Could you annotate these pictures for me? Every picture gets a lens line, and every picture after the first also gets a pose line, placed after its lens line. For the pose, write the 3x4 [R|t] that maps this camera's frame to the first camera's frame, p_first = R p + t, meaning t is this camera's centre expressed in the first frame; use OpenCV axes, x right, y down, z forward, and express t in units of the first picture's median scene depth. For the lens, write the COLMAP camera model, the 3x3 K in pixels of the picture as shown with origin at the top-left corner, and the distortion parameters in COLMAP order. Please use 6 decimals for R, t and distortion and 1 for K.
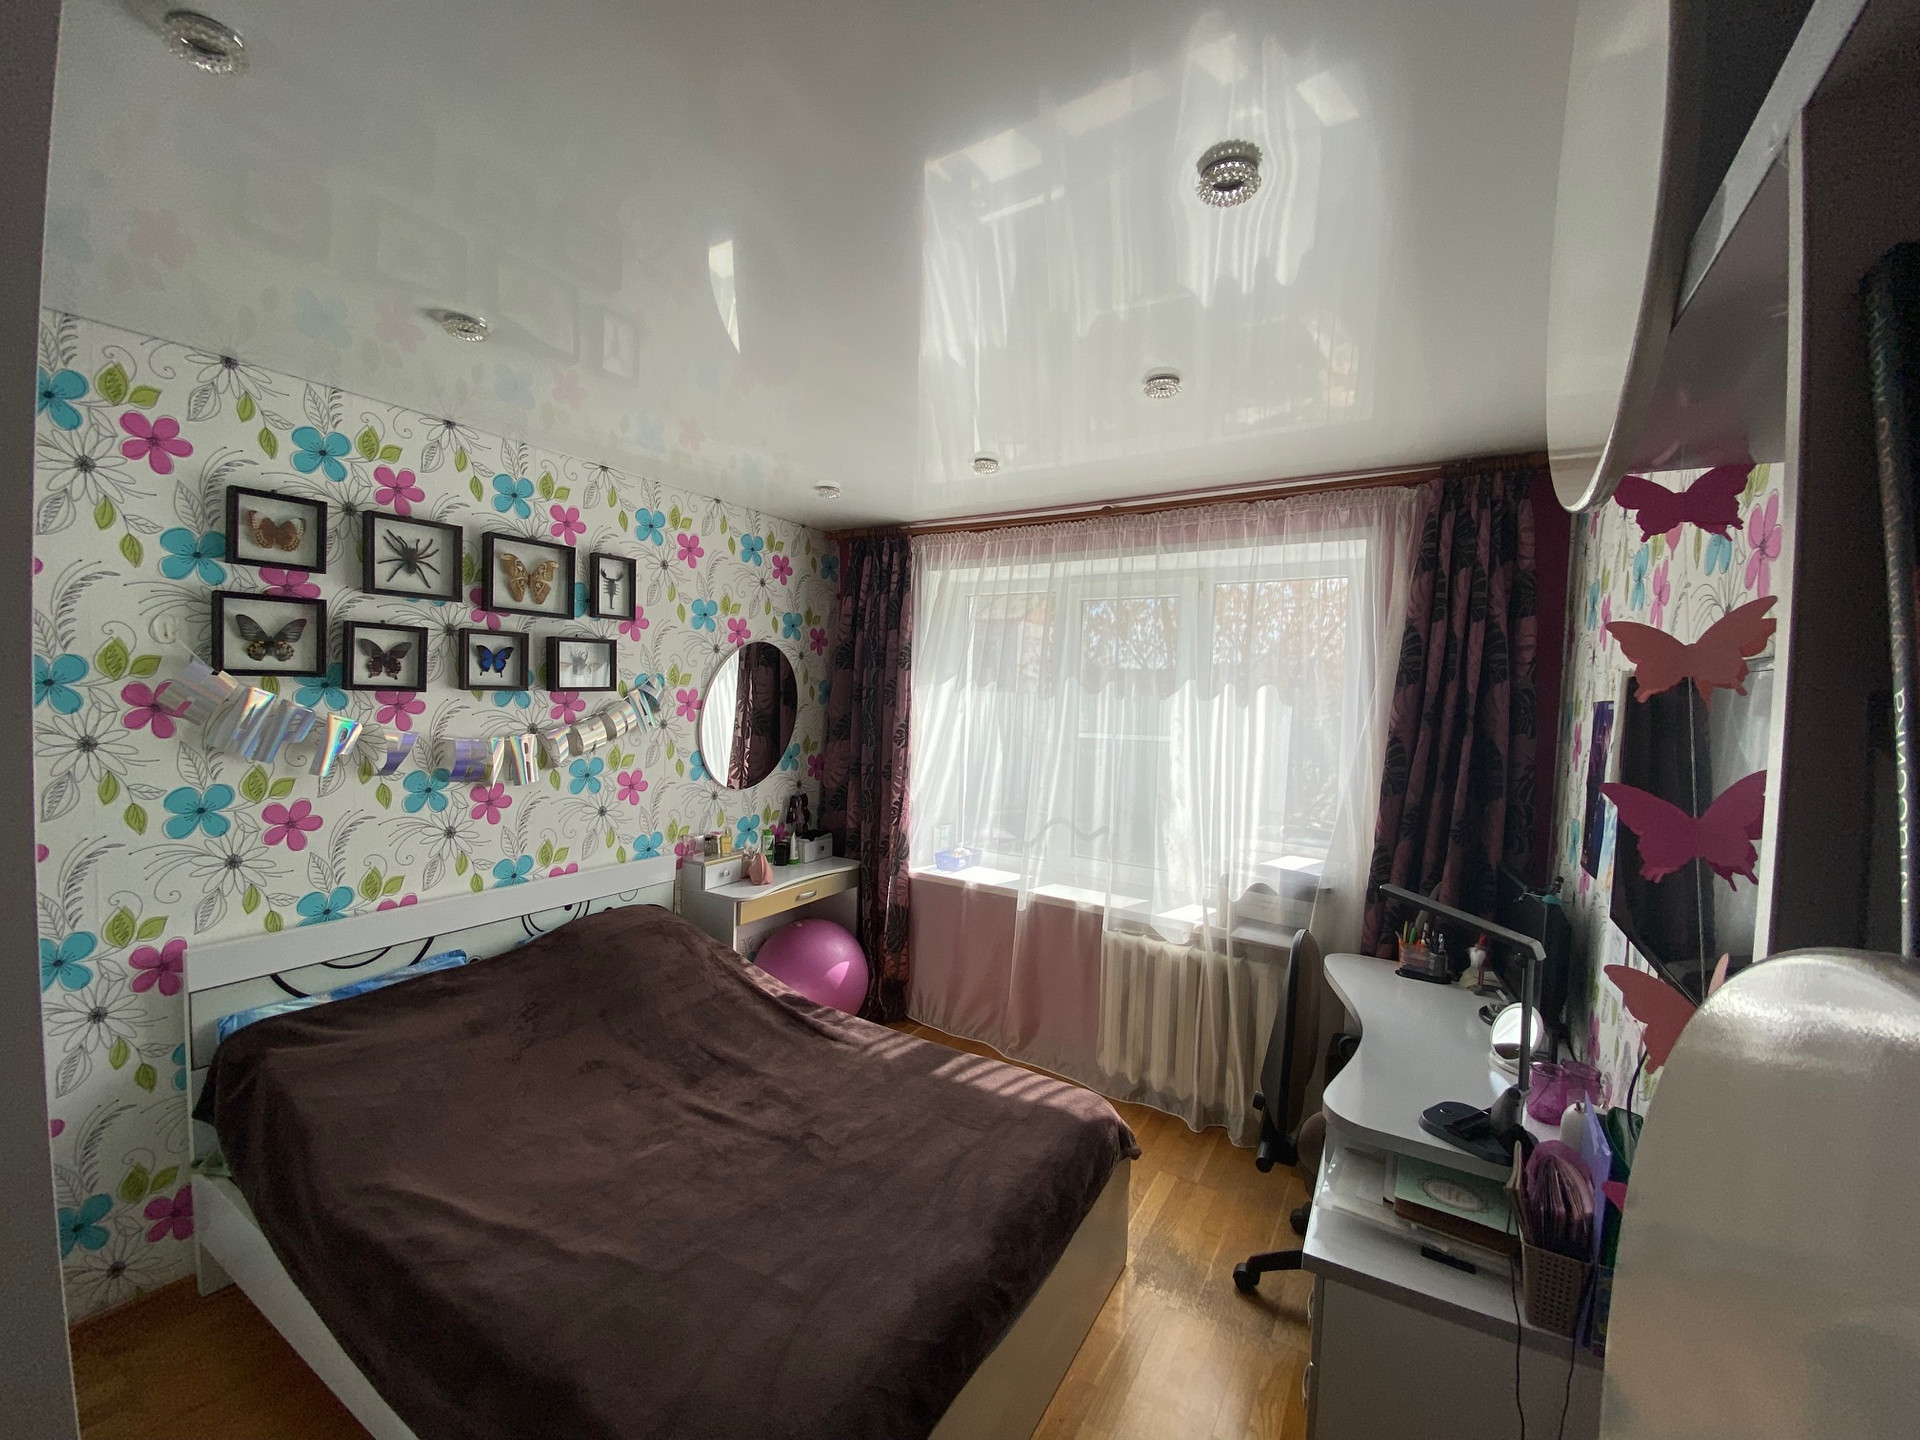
lens RADIAL K [[767.9, 0, 926.8], [0, 767.9, 723.0], [0, 0, 1]] dist [0.023115, -0.021145]
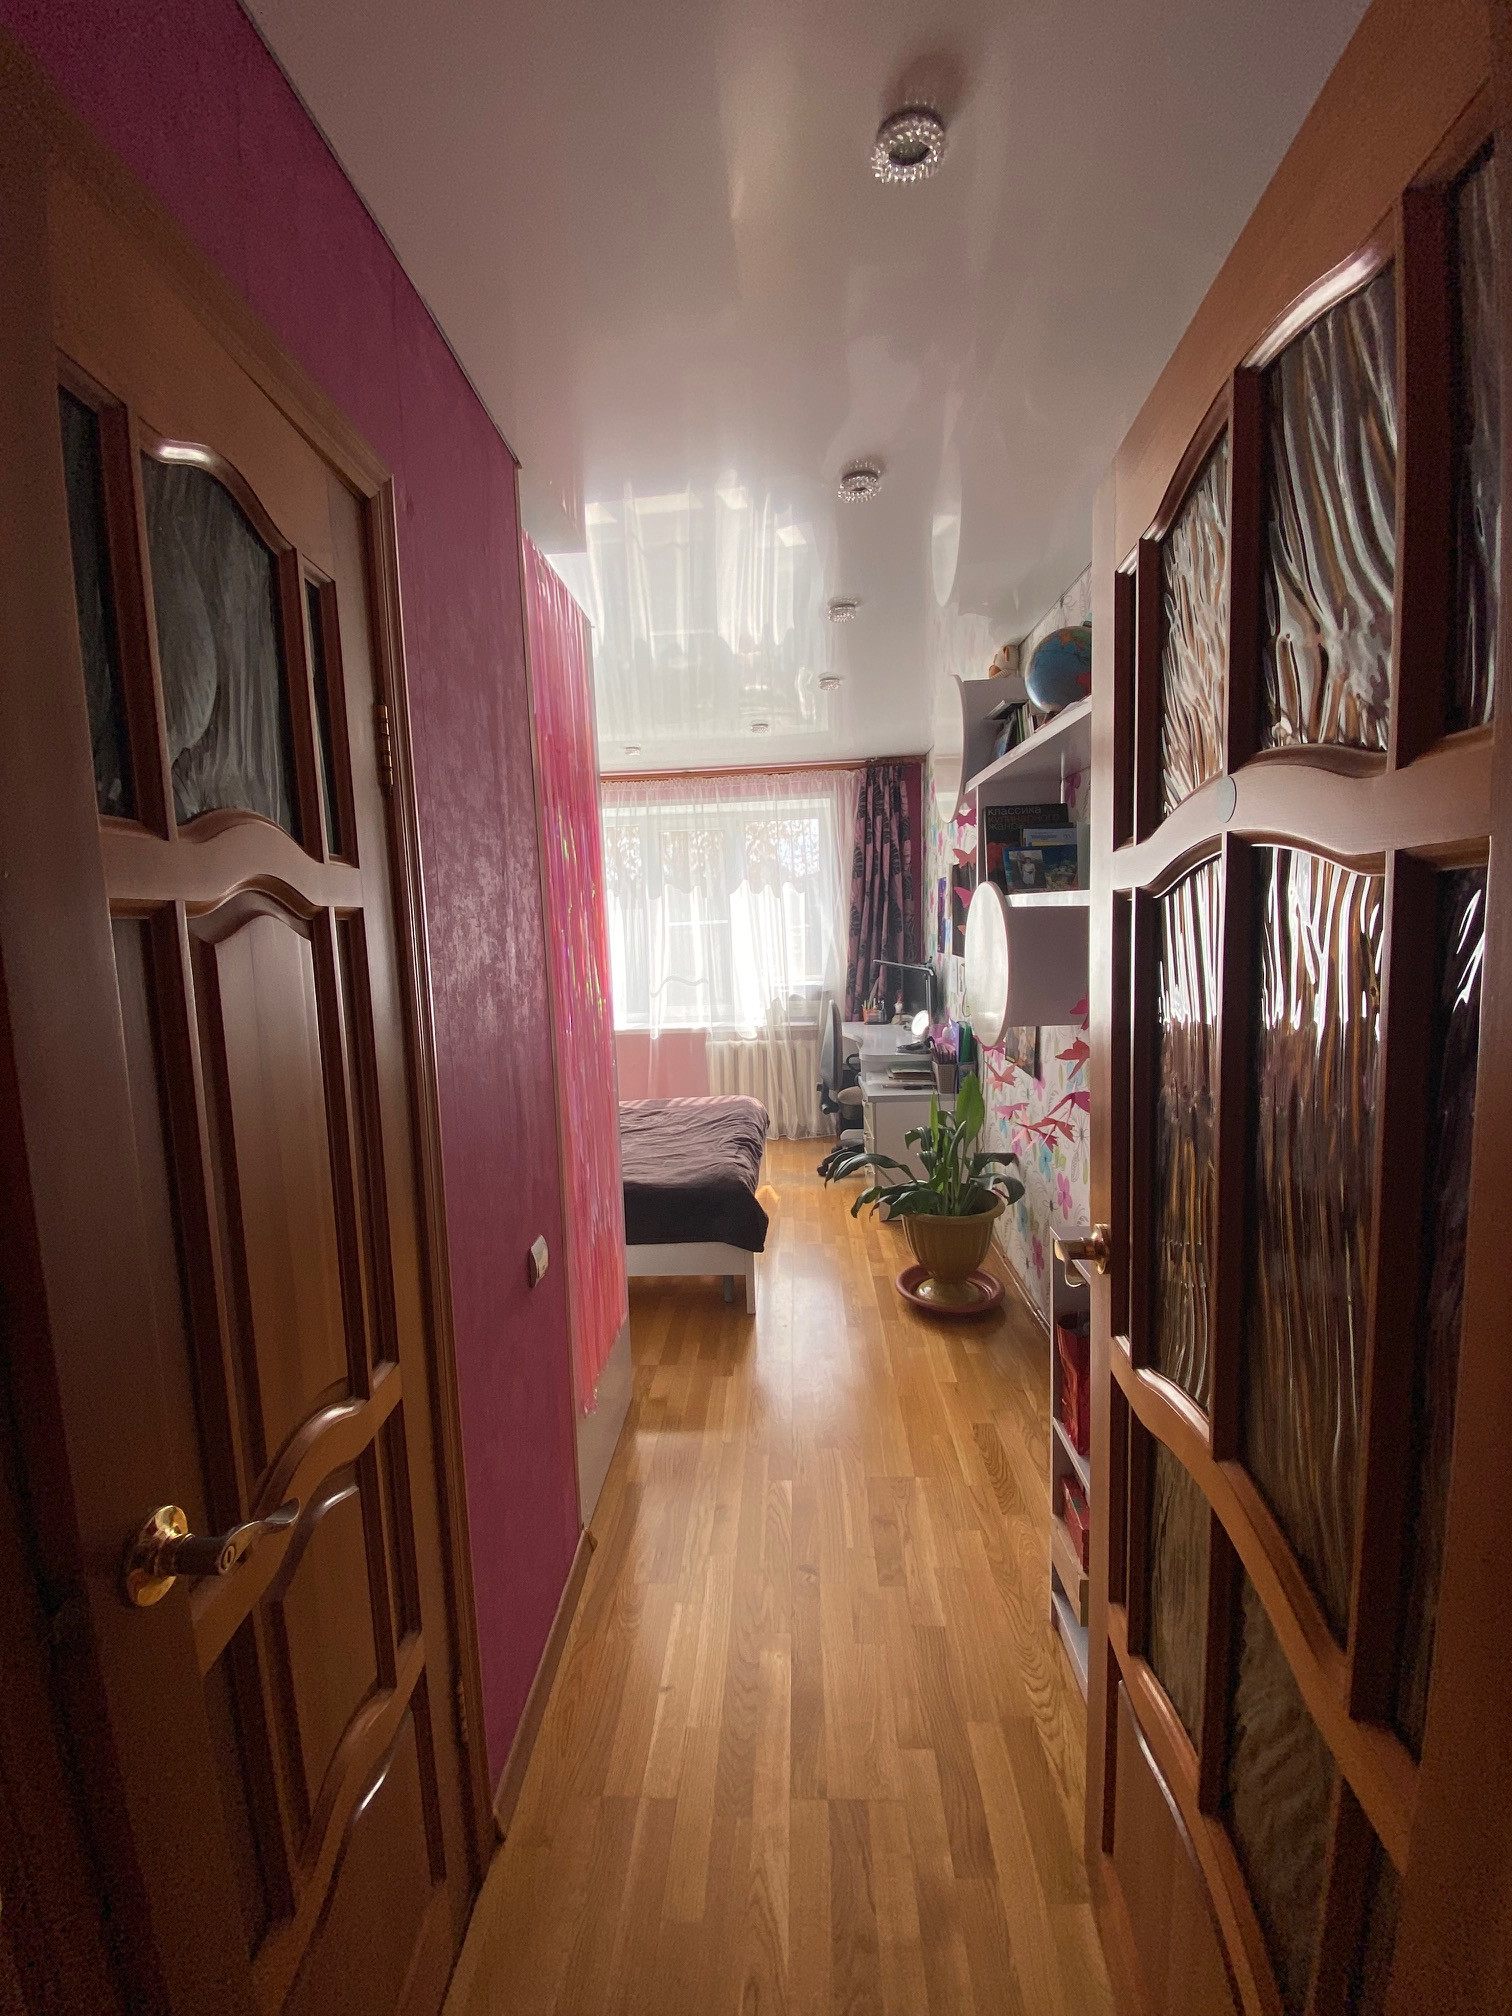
lens RADIAL K [[806.3, 0, 756.0], [0, 806.3, 1008.0], [0, 0, 1]] dist [0.023115, -0.021145]
pose [[0.865349, -0.126414, 0.484965, -0.596646], [0.084580, 0.990622, 0.107301, 0.035118], [-0.493982, -0.051835, 0.867926, -0.614968]]
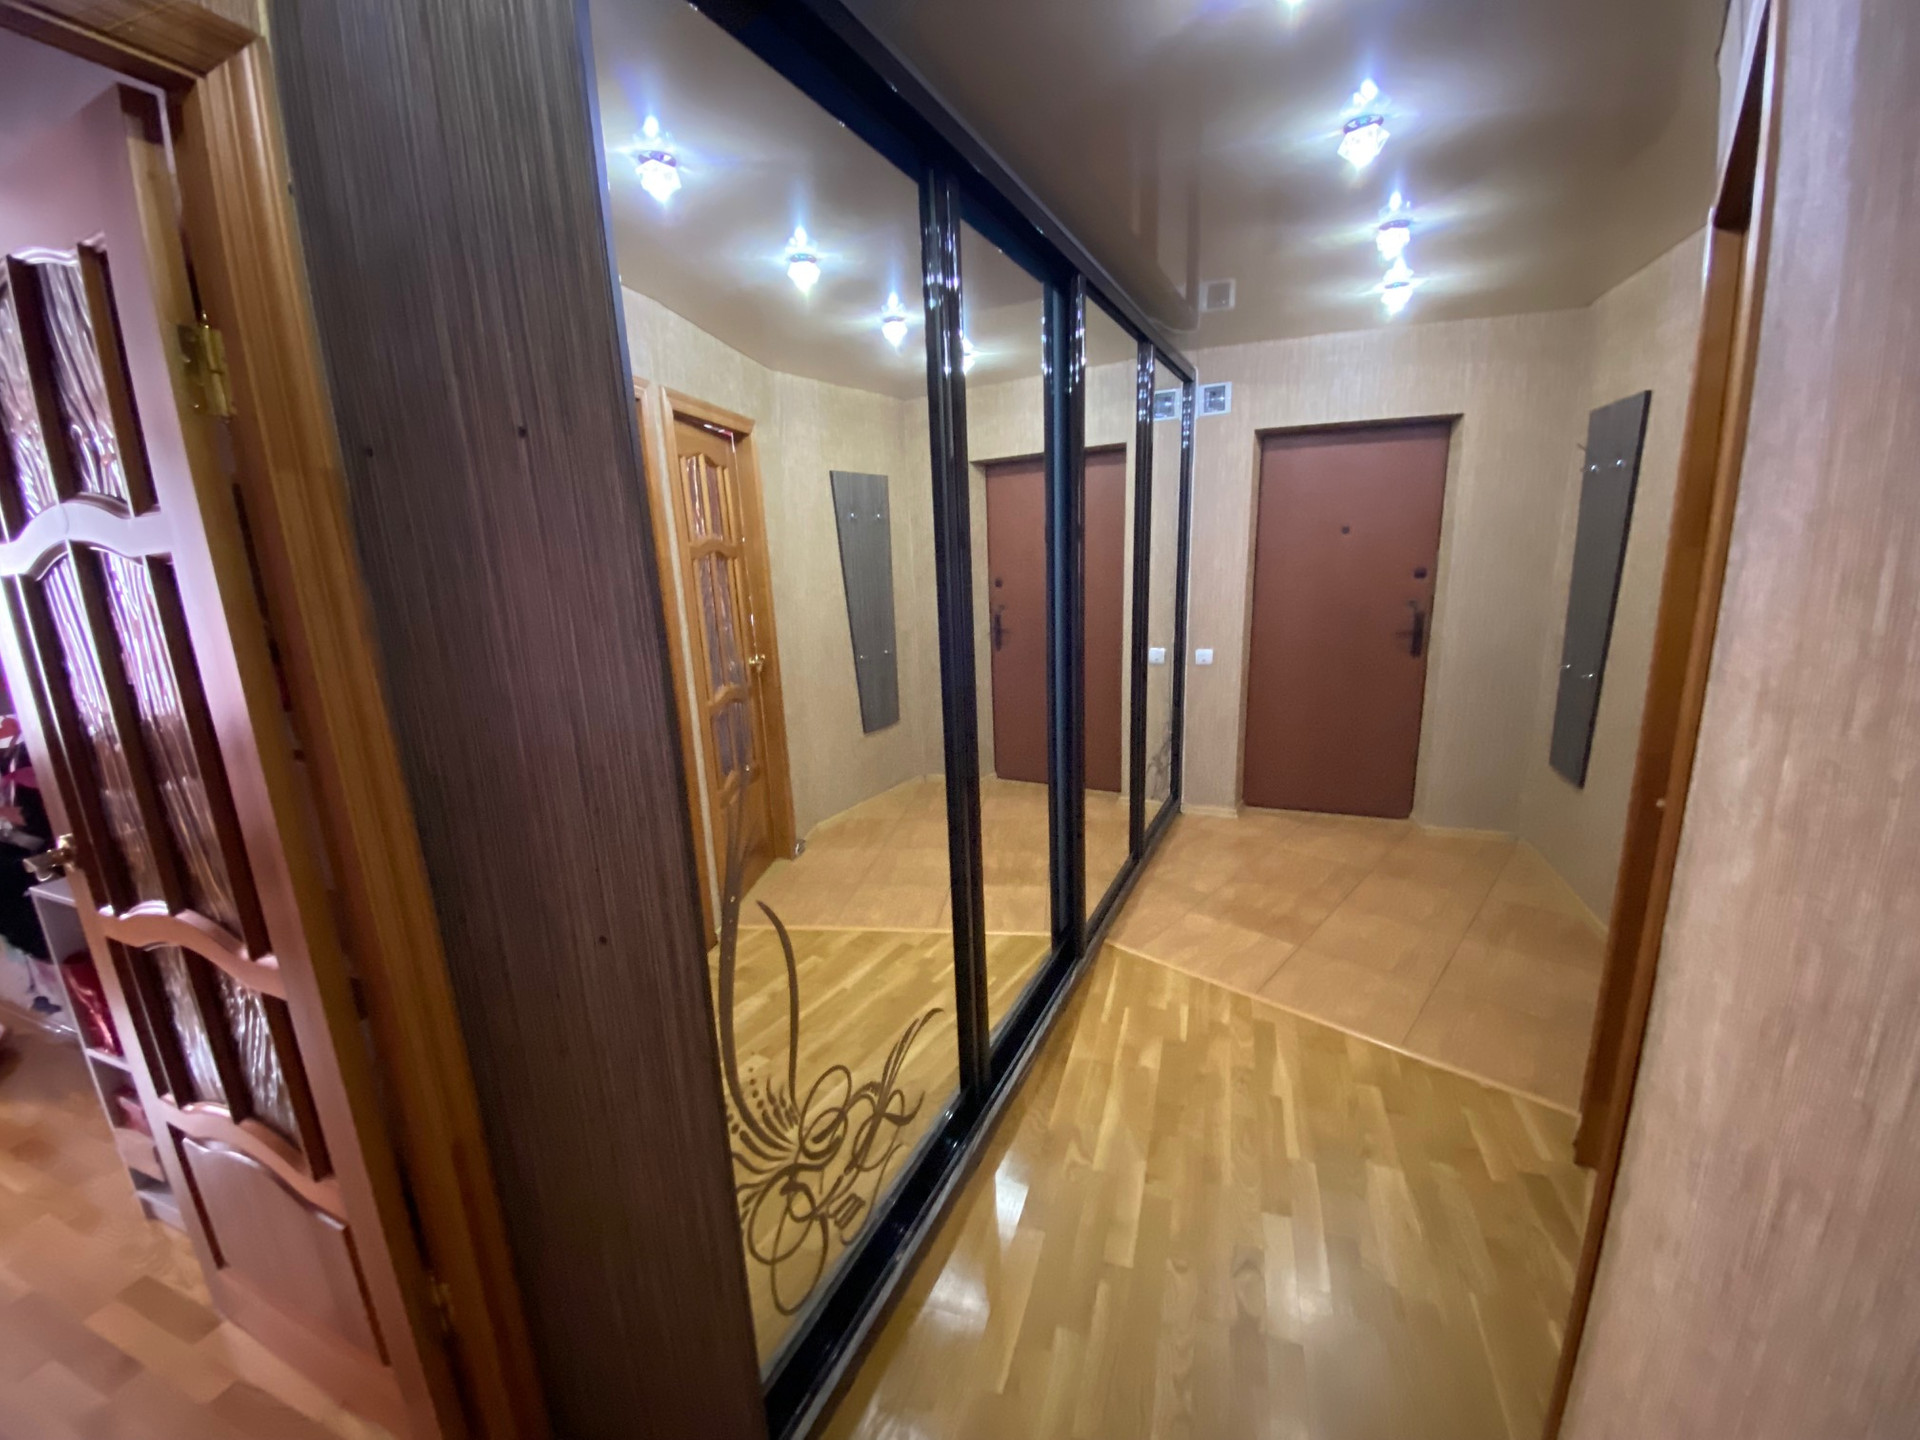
lens RADIAL K [[767.9, 0, 926.8], [0, 767.9, 723.0], [0, 0, 1]] dist [0.023115, -0.021145]
pose [[-0.204186, -0.243832, 0.948079, -2.068095], [0.071385, 0.962196, 0.262837, 0.063724], [-0.976326, 0.121347, -0.179061, -1.908191]]
